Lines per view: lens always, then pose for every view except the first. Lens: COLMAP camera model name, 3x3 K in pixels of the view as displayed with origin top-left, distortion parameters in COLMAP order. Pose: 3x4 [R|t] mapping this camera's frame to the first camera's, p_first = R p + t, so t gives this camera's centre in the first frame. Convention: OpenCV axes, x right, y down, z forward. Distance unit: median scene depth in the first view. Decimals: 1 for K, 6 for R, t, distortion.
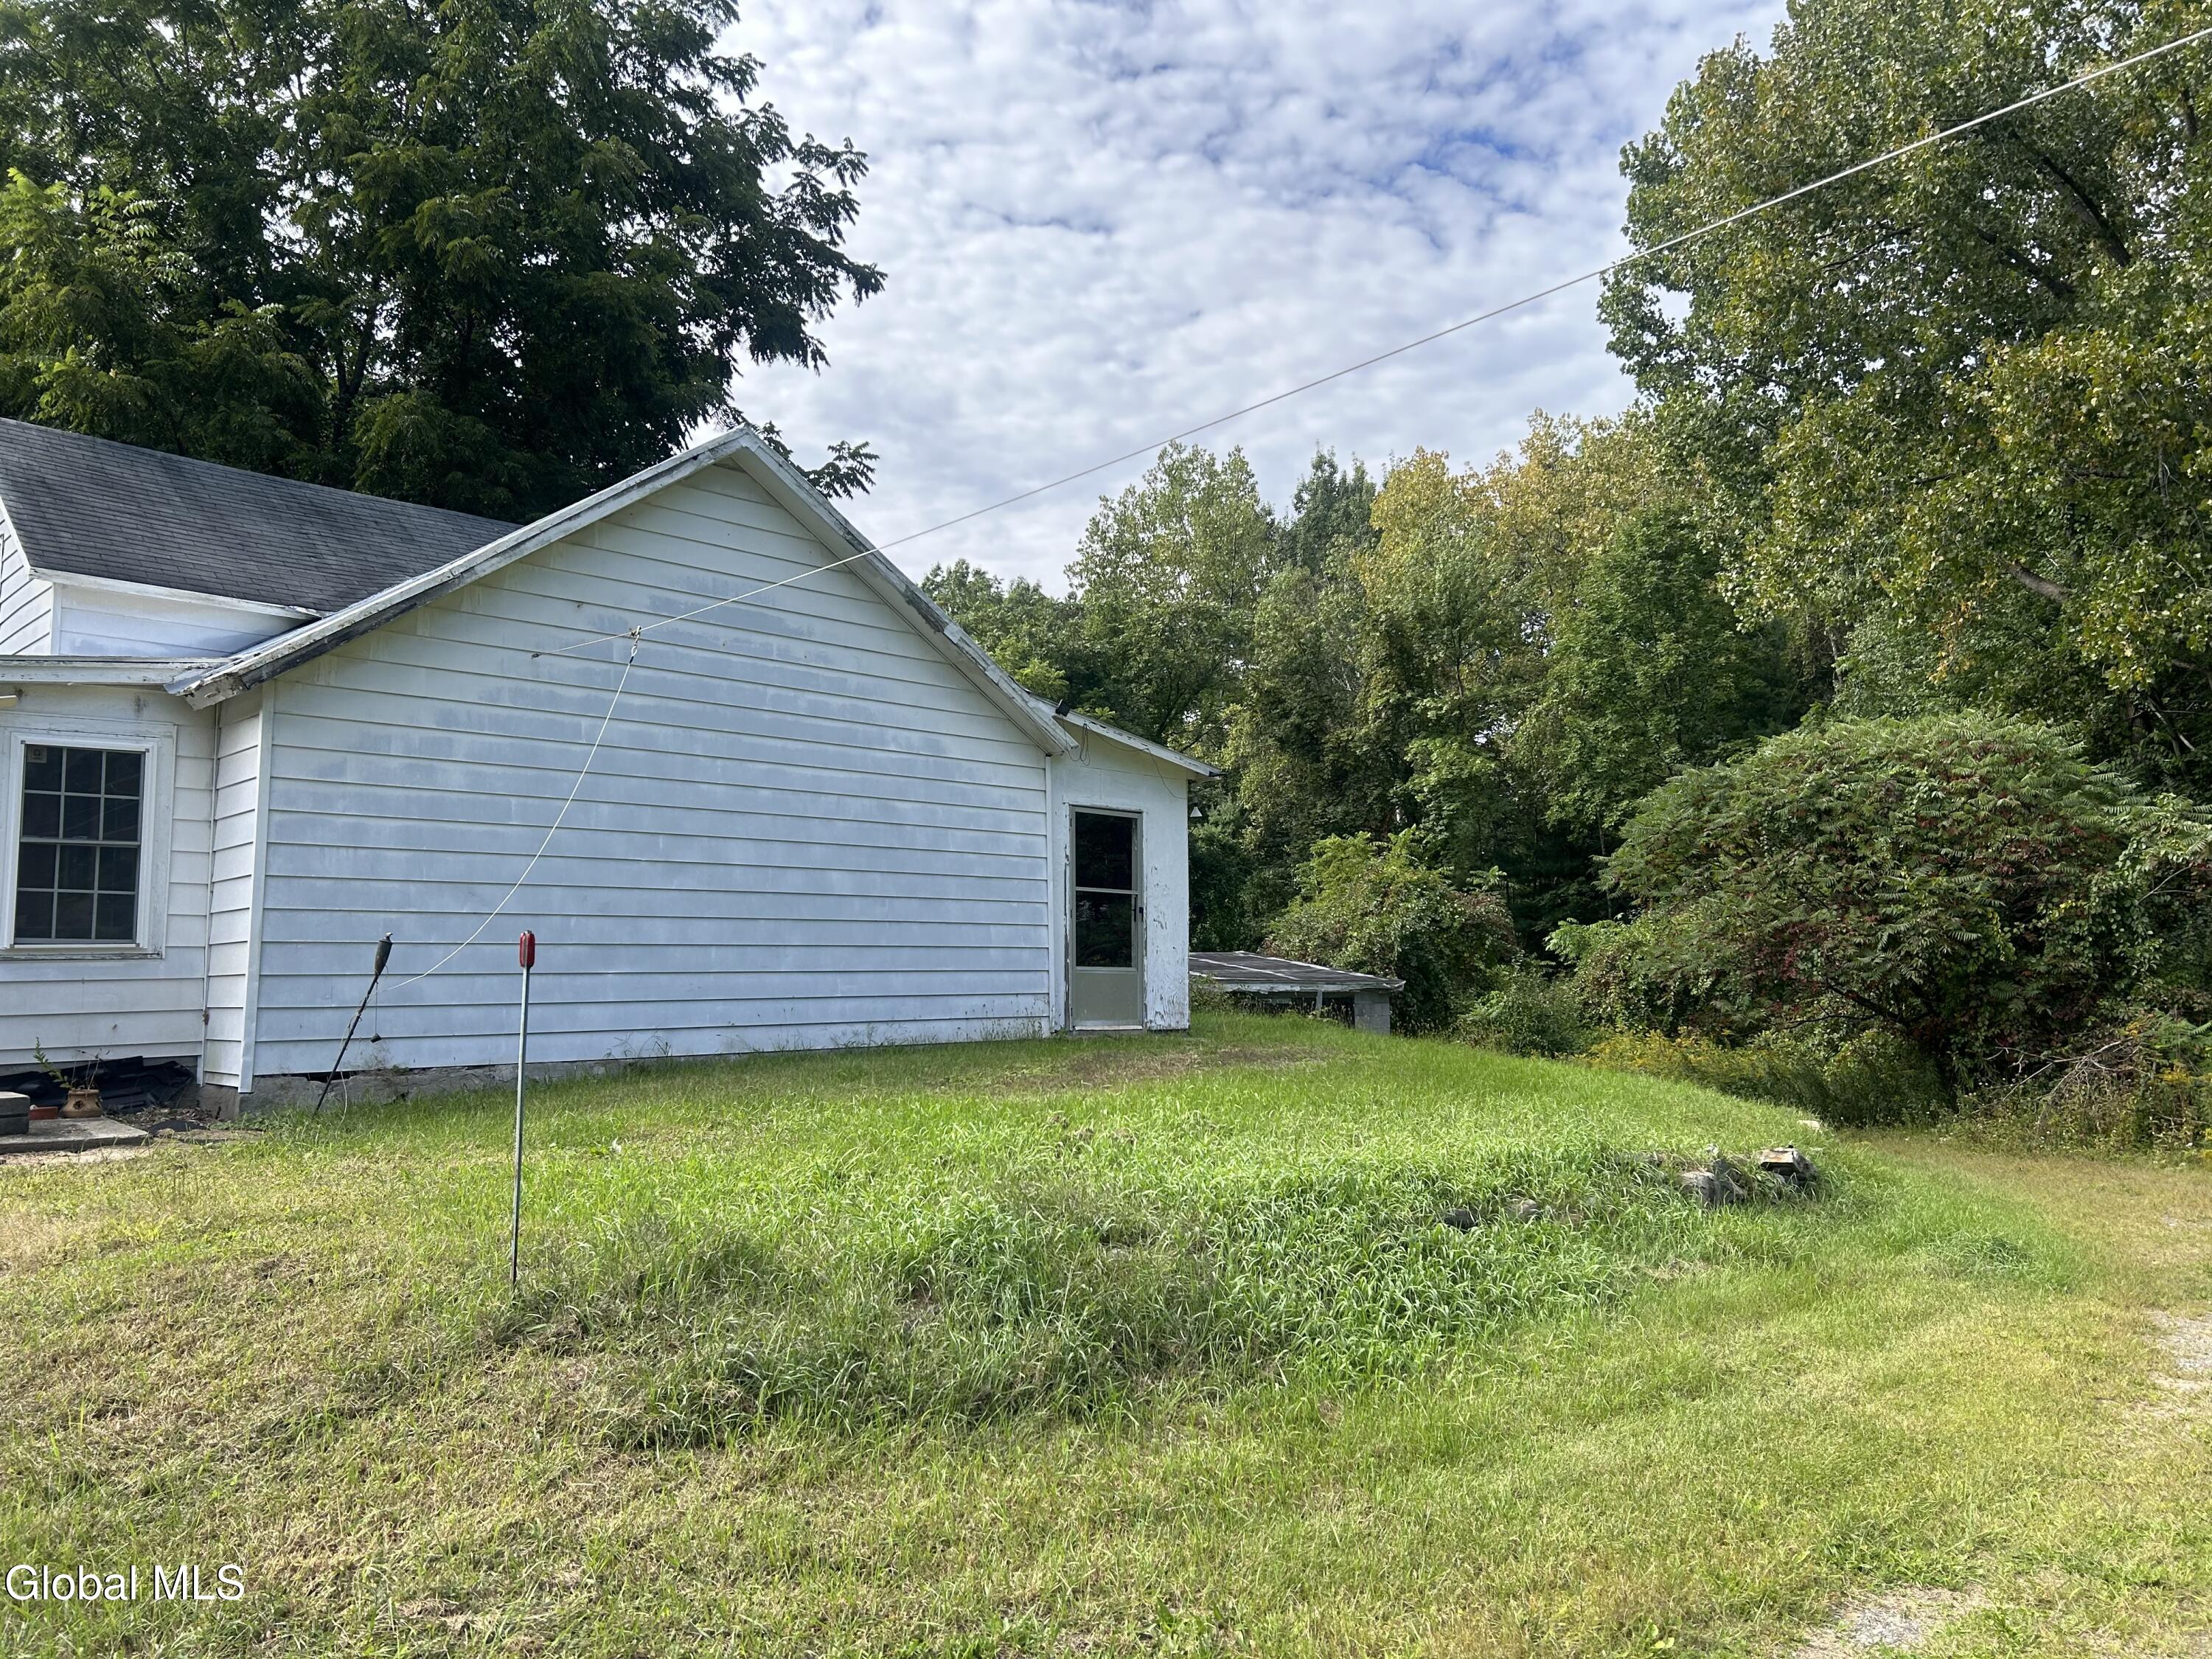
lens RADIAL K [[1631.0, 0, 1103.6], [0, 1631.0, 827.4], [0, 0, 1]] dist [0.024005, -0.037379]
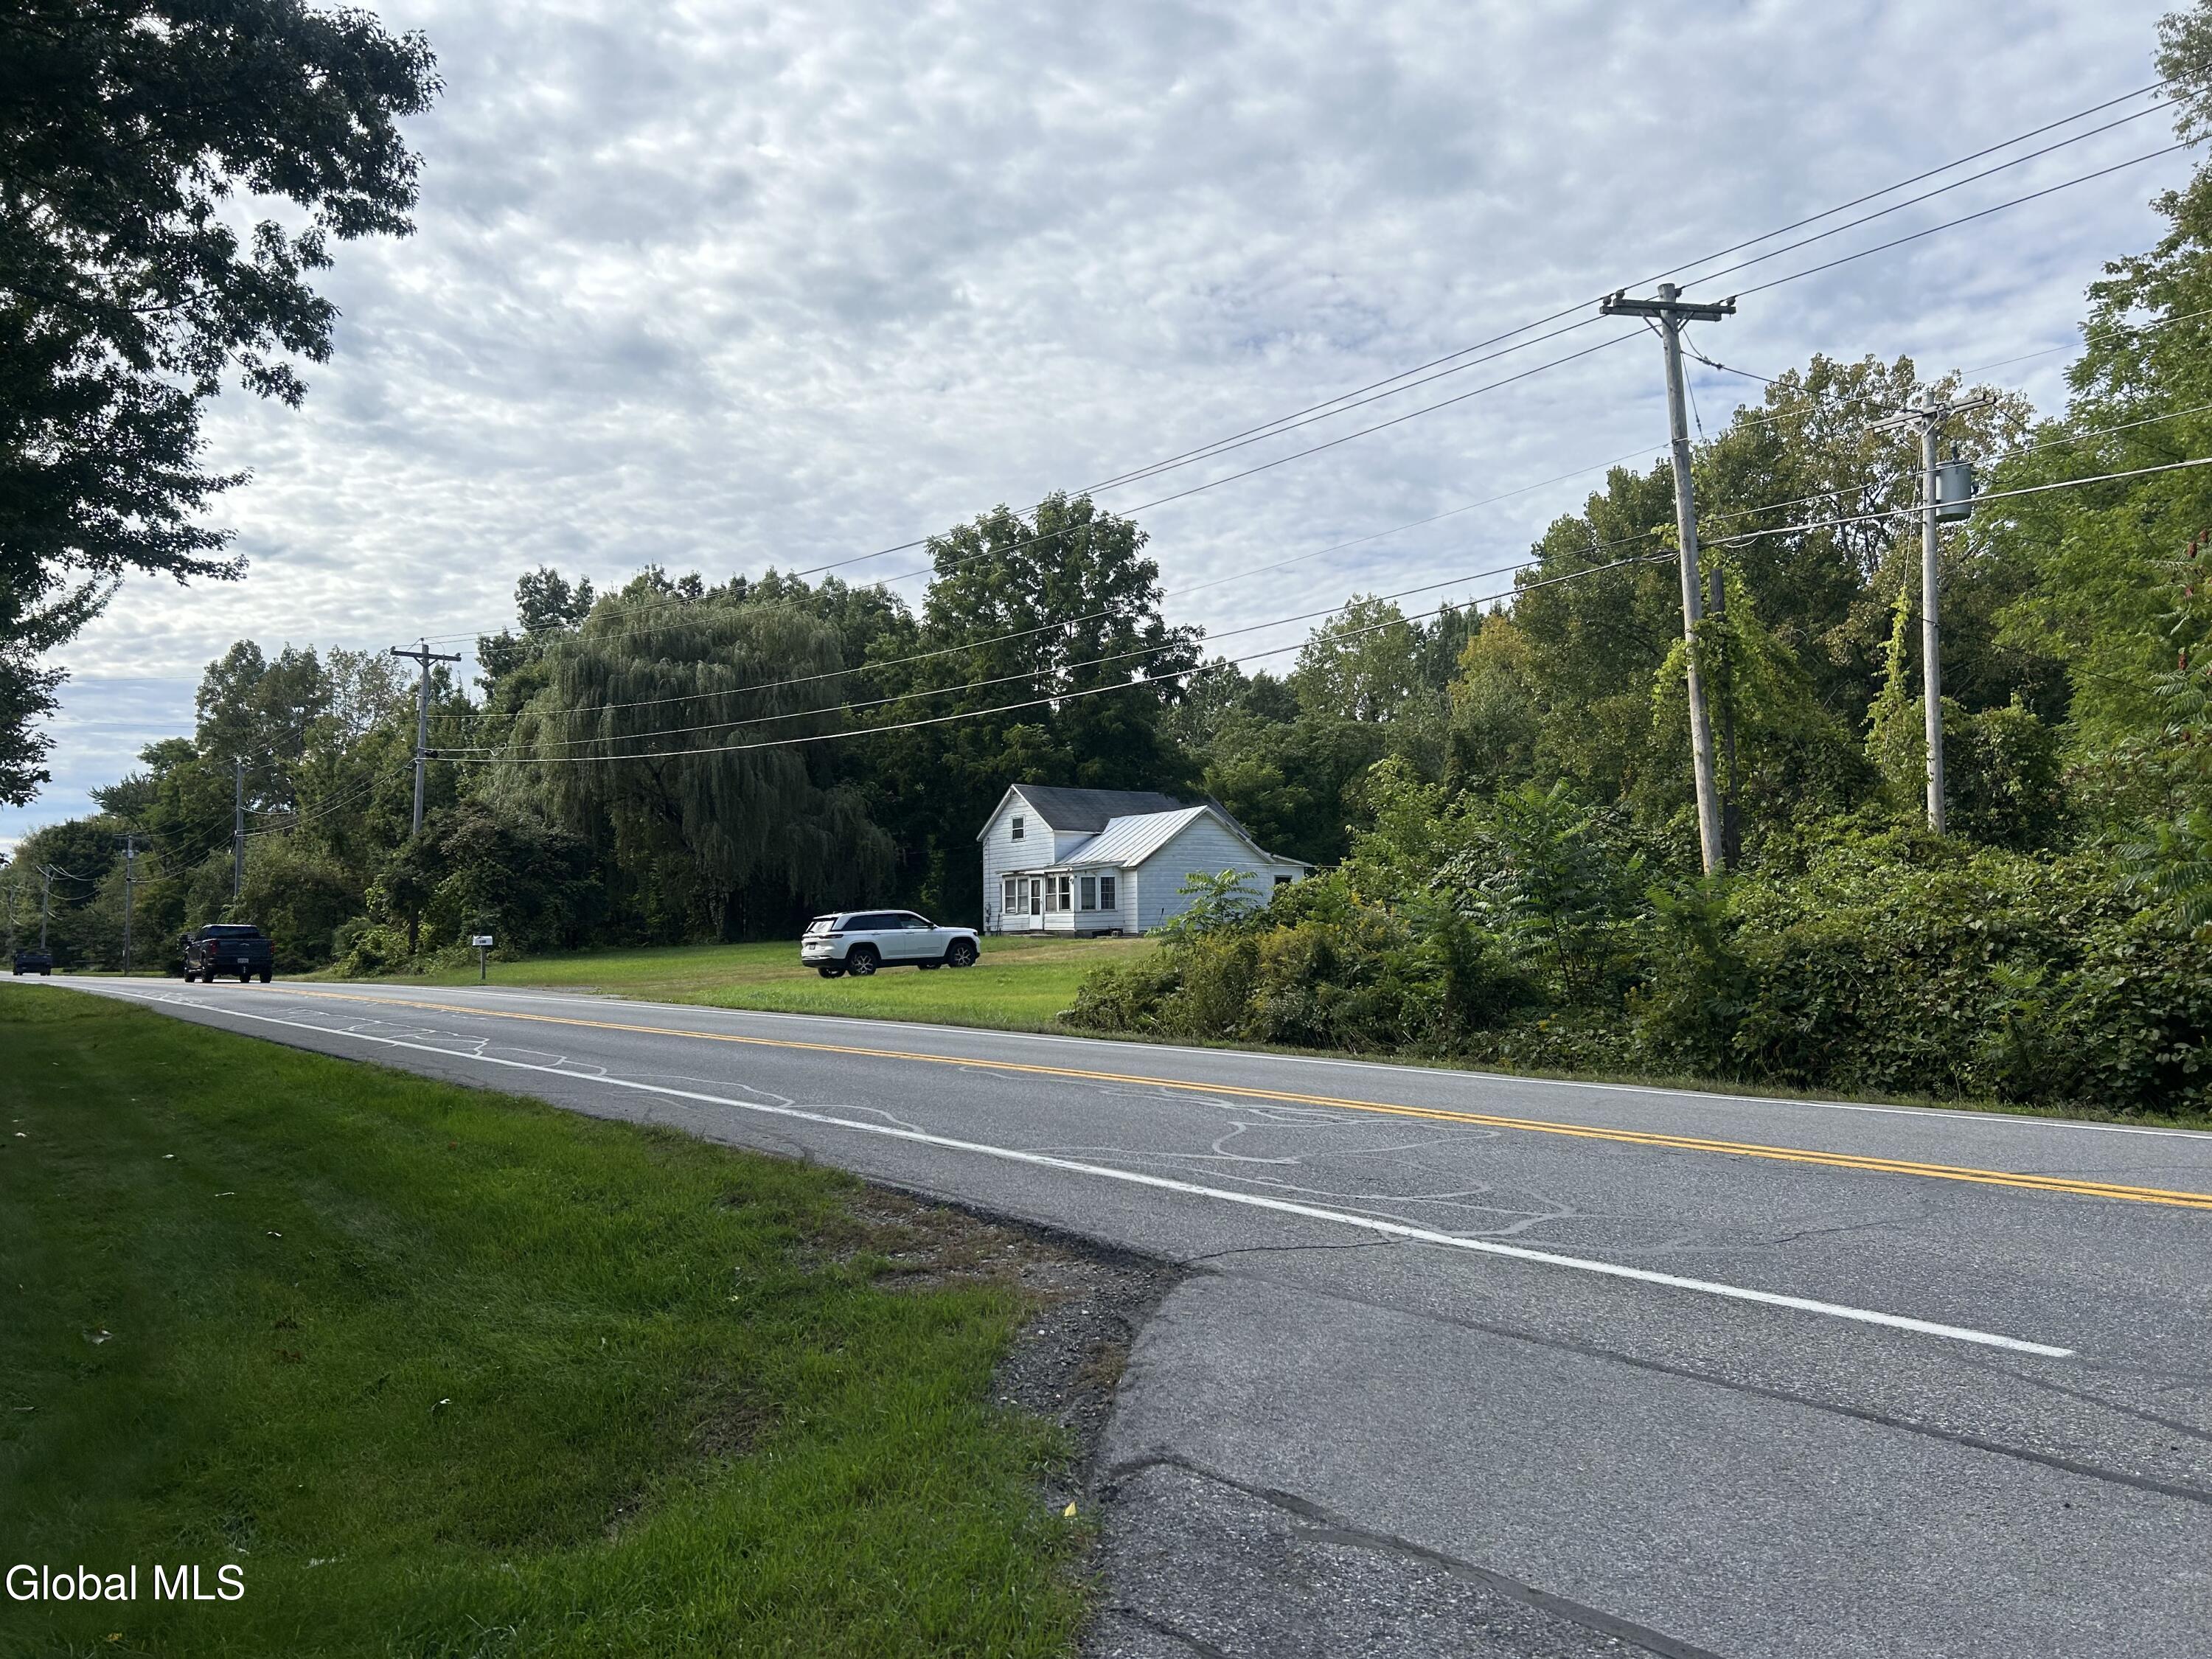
lens RADIAL K [[1631.0, 0, 1118.8], [0, 1631.0, 844.7], [0, 0, 1]] dist [0.024005, -0.037379]
pose [[0.990233, -0.012476, -0.138865, 0.034397], [0.017661, 0.999190, 0.036166, -0.051572], [0.138301, -0.038265, 0.989651, -0.662956]]
